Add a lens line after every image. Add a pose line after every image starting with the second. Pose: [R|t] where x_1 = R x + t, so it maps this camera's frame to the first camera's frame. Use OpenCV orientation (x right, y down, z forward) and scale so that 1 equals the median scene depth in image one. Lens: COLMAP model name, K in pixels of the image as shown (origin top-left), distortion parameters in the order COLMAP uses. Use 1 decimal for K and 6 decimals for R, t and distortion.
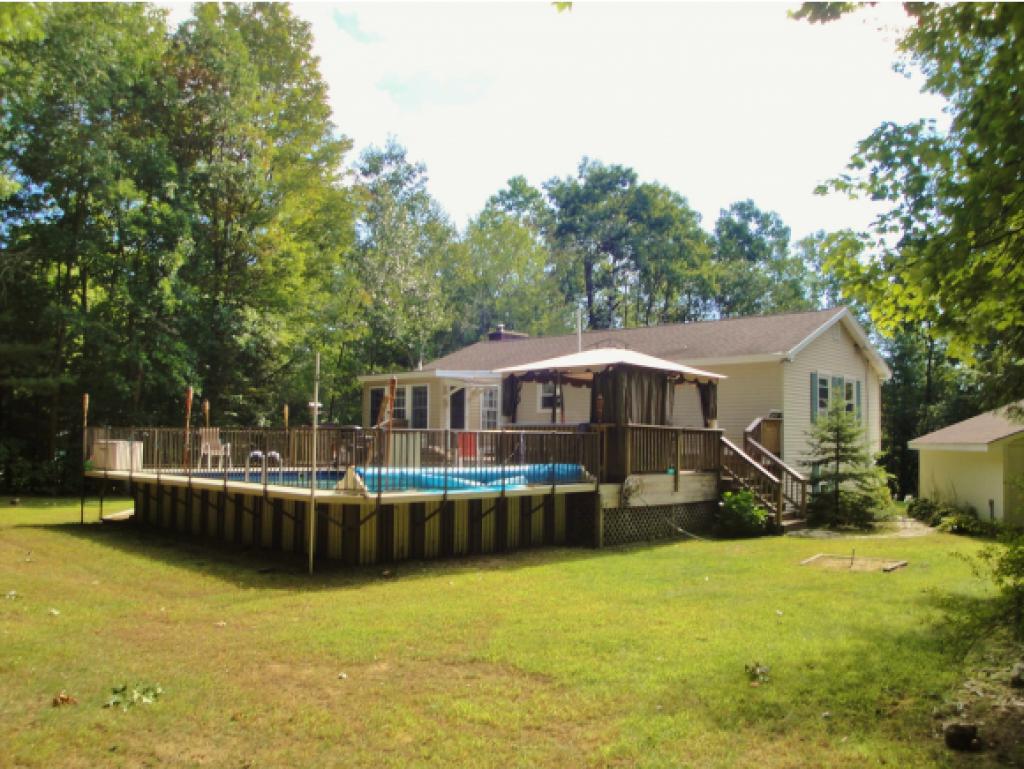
lens RADIAL K [[854.8, 0, 497.5], [0, 854.8, 383.1], [0, 0, 1]] dist [-0.150798, 0.122914]
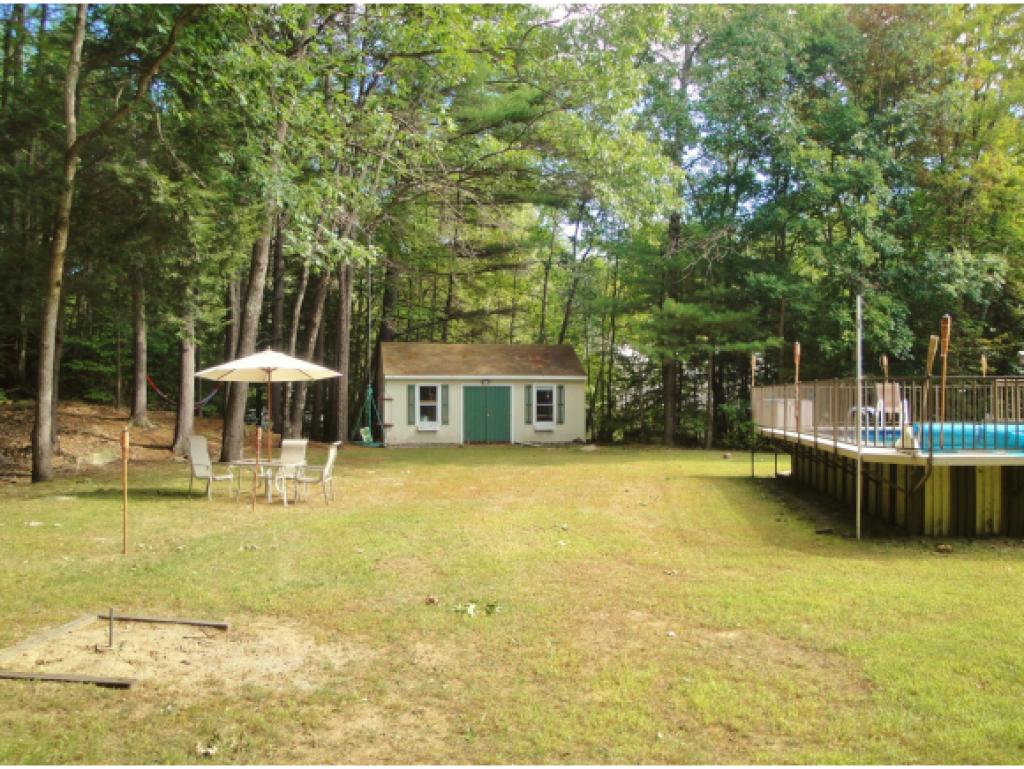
lens RADIAL K [[854.8, 0, 497.5], [0, 854.8, 383.1], [0, 0, 1]] dist [-0.150798, 0.122914]
pose [[0.582528, -0.024091, -0.812453, 0.194382], [0.060827, 0.998050, 0.014018, 0.014768], [0.810531, -0.057584, 0.582858, 0.115109]]
